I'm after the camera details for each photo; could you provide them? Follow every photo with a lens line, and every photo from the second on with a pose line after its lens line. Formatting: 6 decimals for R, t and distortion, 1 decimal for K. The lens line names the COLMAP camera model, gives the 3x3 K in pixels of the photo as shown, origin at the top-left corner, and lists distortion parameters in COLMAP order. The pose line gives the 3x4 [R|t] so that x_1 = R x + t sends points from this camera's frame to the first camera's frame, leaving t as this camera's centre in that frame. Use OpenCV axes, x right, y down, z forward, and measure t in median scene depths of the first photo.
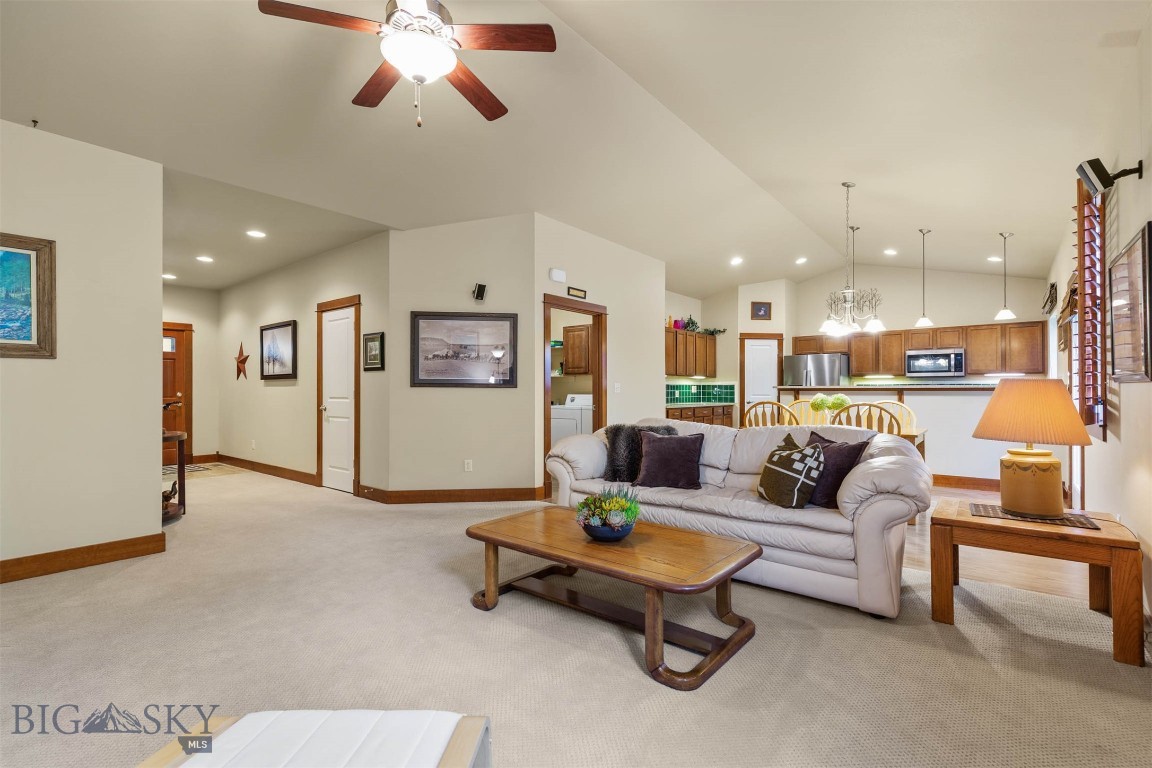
lens RADIAL K [[518.2, 0, 577.1], [0, 518.2, 390.4], [0, 0, 1]] dist [0.008079, -0.001916]
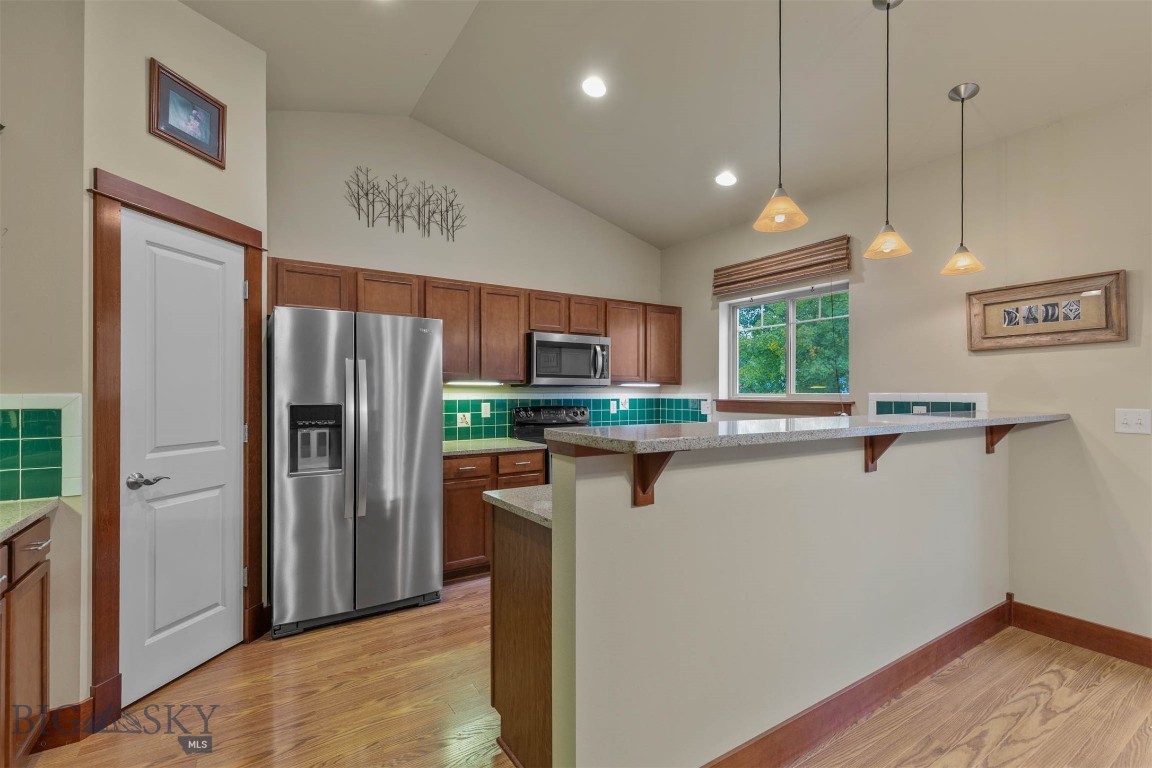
lens RADIAL K [[518.2, 0, 575.1], [0, 518.2, 391.6], [0, 0, 1]] dist [0.008079, -0.001916]
pose [[0.303511, 0.001456, 0.952827, 0.193923], [-0.003083, 0.999995, -0.000546, -0.021071], [-0.952823, -0.002772, 0.303514, 0.858927]]
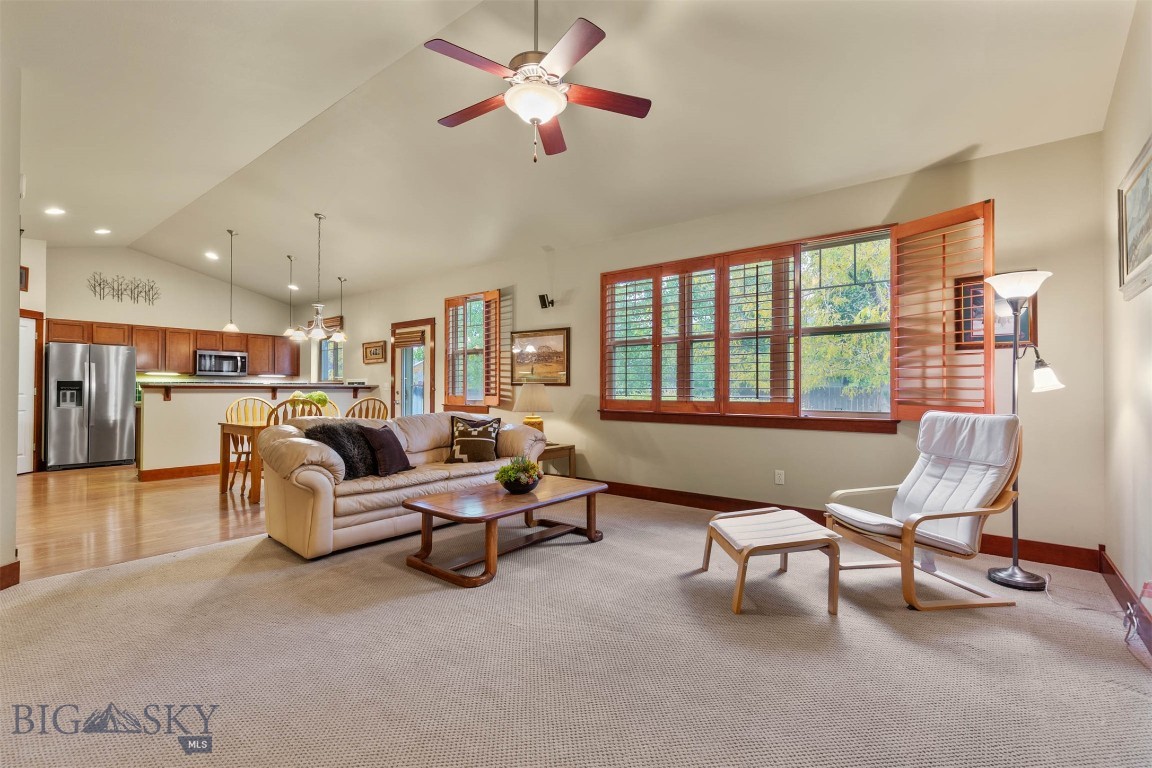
lens RADIAL K [[518.2, 0, 577.0], [0, 518.2, 382.3], [0, 0, 1]] dist [0.008079, -0.001916]
pose [[-0.014257, 0.014979, 0.999786, -0.435924], [-0.003530, 0.999881, -0.015031, 0.001147], [-0.999892, -0.003743, -0.014202, 0.270638]]
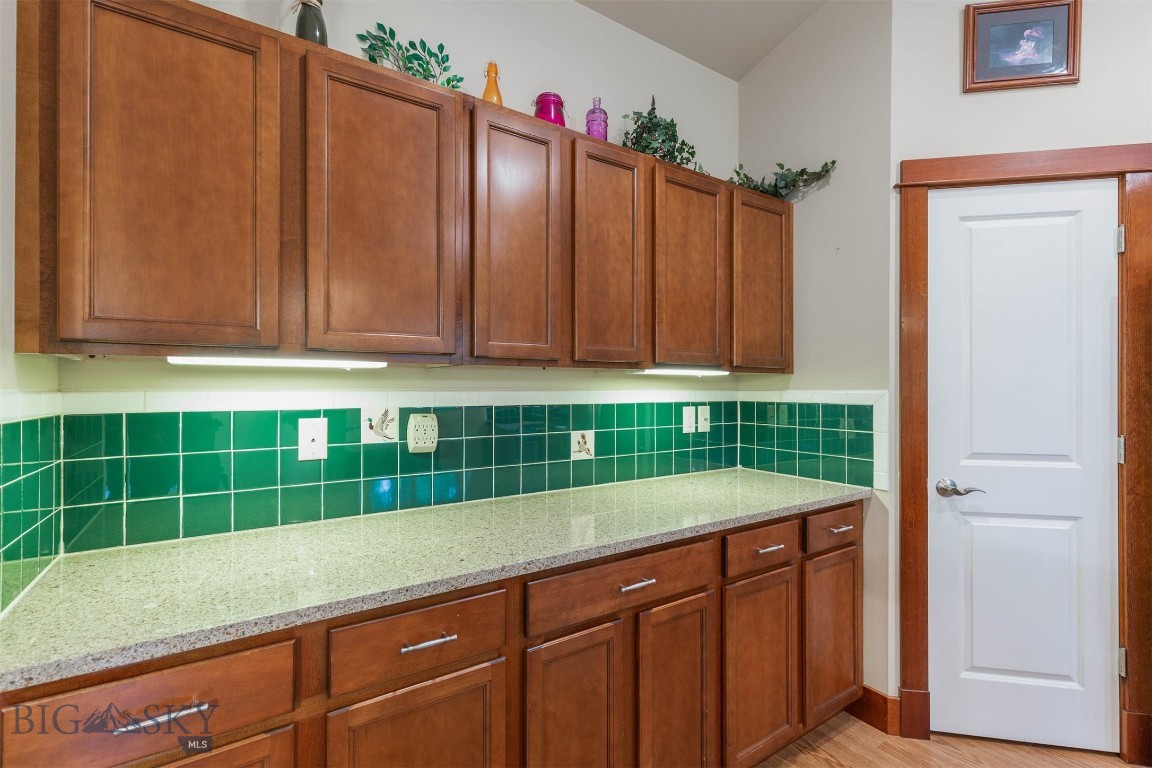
lens RADIAL K [[518.2, 0, 572.0], [0, 518.2, 386.2], [0, 0, 1]] dist [0.008079, -0.001916]
pose [[0.957359, 0.000103, -0.288901, 0.284506], [-0.000433, 0.999999, -0.001077, -0.021268], [0.288901, 0.001156, 0.957358, 0.874124]]
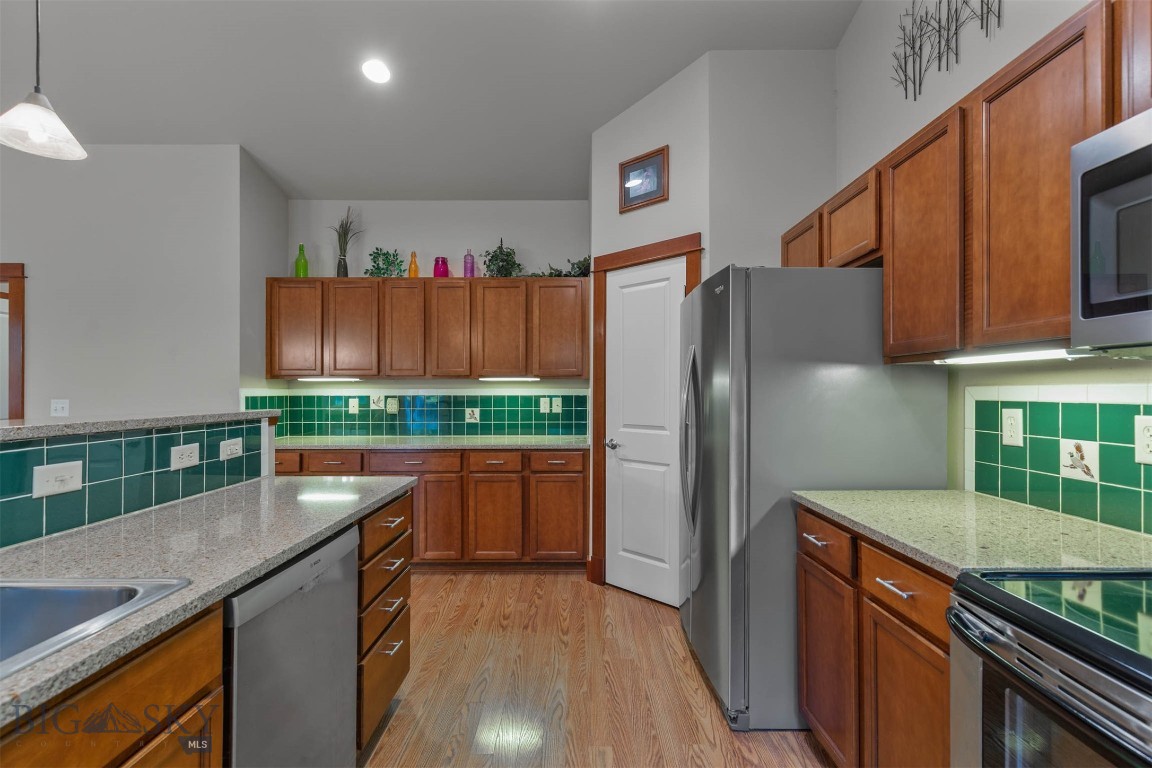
lens RADIAL K [[518.2, 0, 576.1], [0, 518.2, 389.4], [0, 0, 1]] dist [0.008079, -0.001916]
pose [[0.633960, -0.002510, -0.773362, 0.686450], [0.003465, 0.999994, -0.000405, -0.018282], [0.773358, -0.002423, 0.633965, 0.868960]]
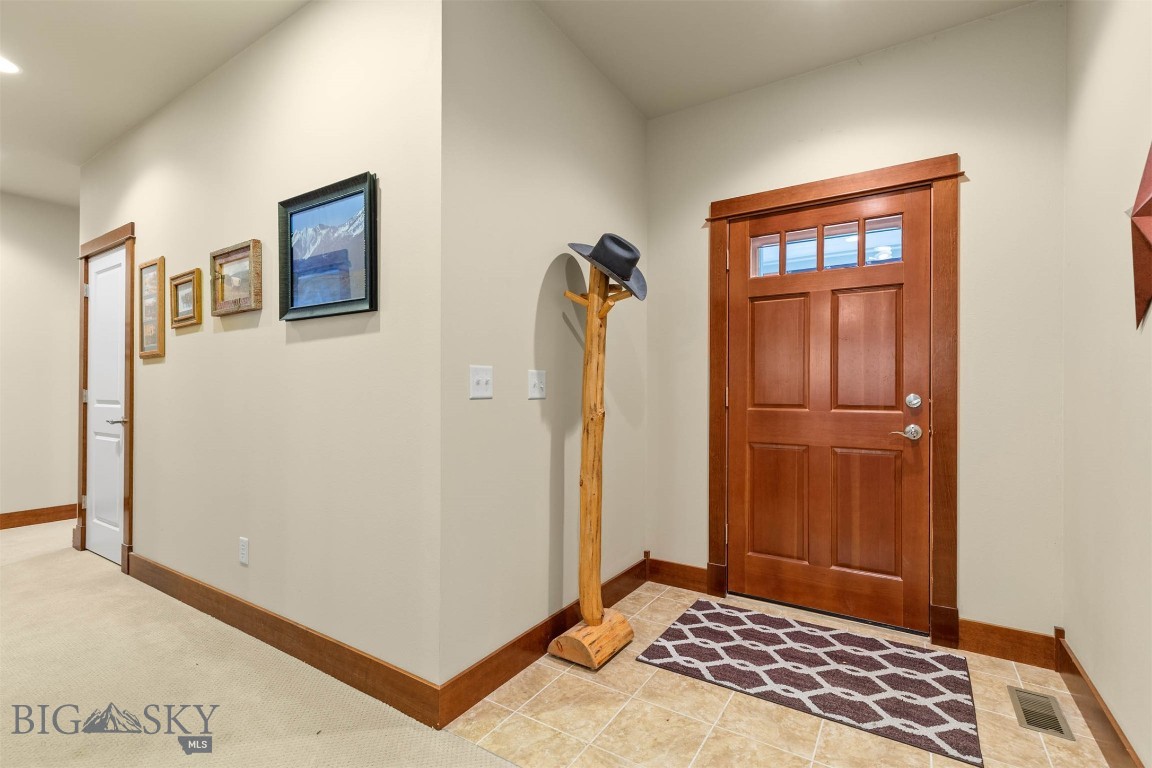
lens RADIAL K [[518.2, 0, 582.5], [0, 518.2, 395.7], [0, 0, 1]] dist [0.008079, -0.001916]
pose [[0.126499, -0.000529, -0.991967, -0.486776], [-0.004823, 0.999988, -0.001148, 0.006350], [0.991955, 0.004929, 0.126495, 0.765130]]
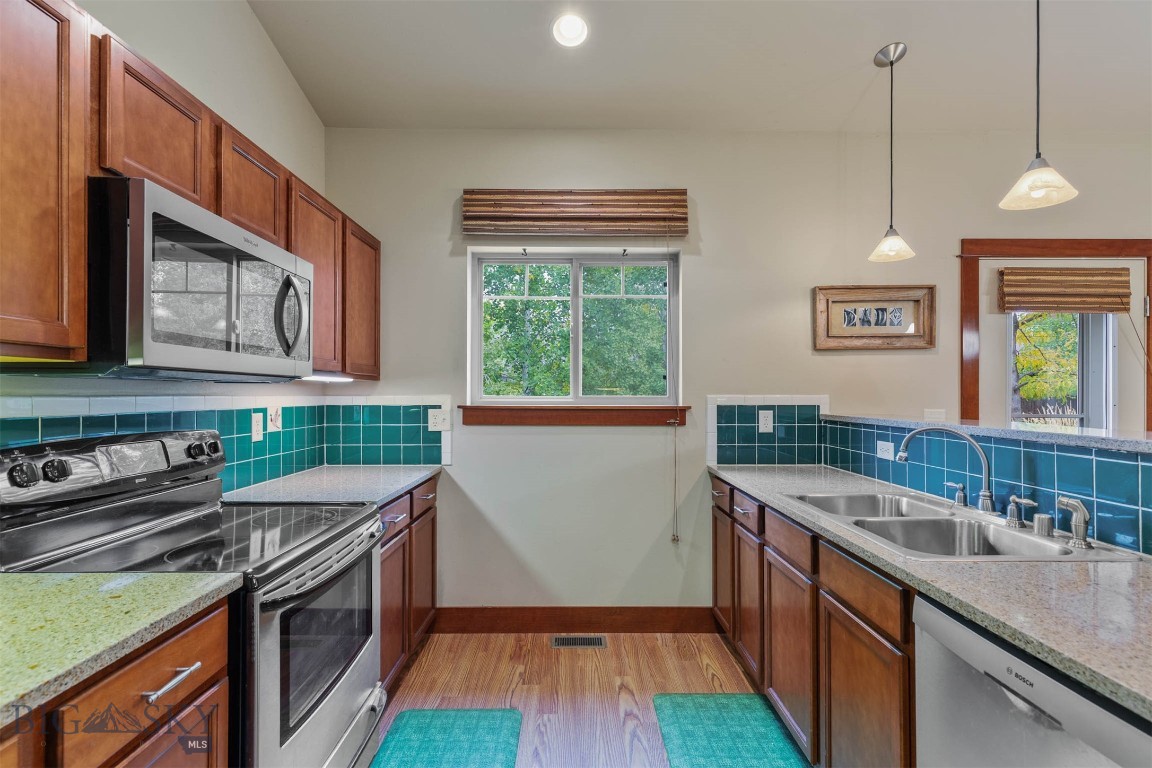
lens RADIAL K [[518.2, 0, 572.9], [0, 518.2, 390.5], [0, 0, 1]] dist [0.008079, -0.001916]
pose [[-0.633335, 0.003323, 0.773871, 0.479222], [-0.004446, 0.999959, -0.007933, -0.020931], [-0.773865, -0.008465, -0.633294, 1.050027]]
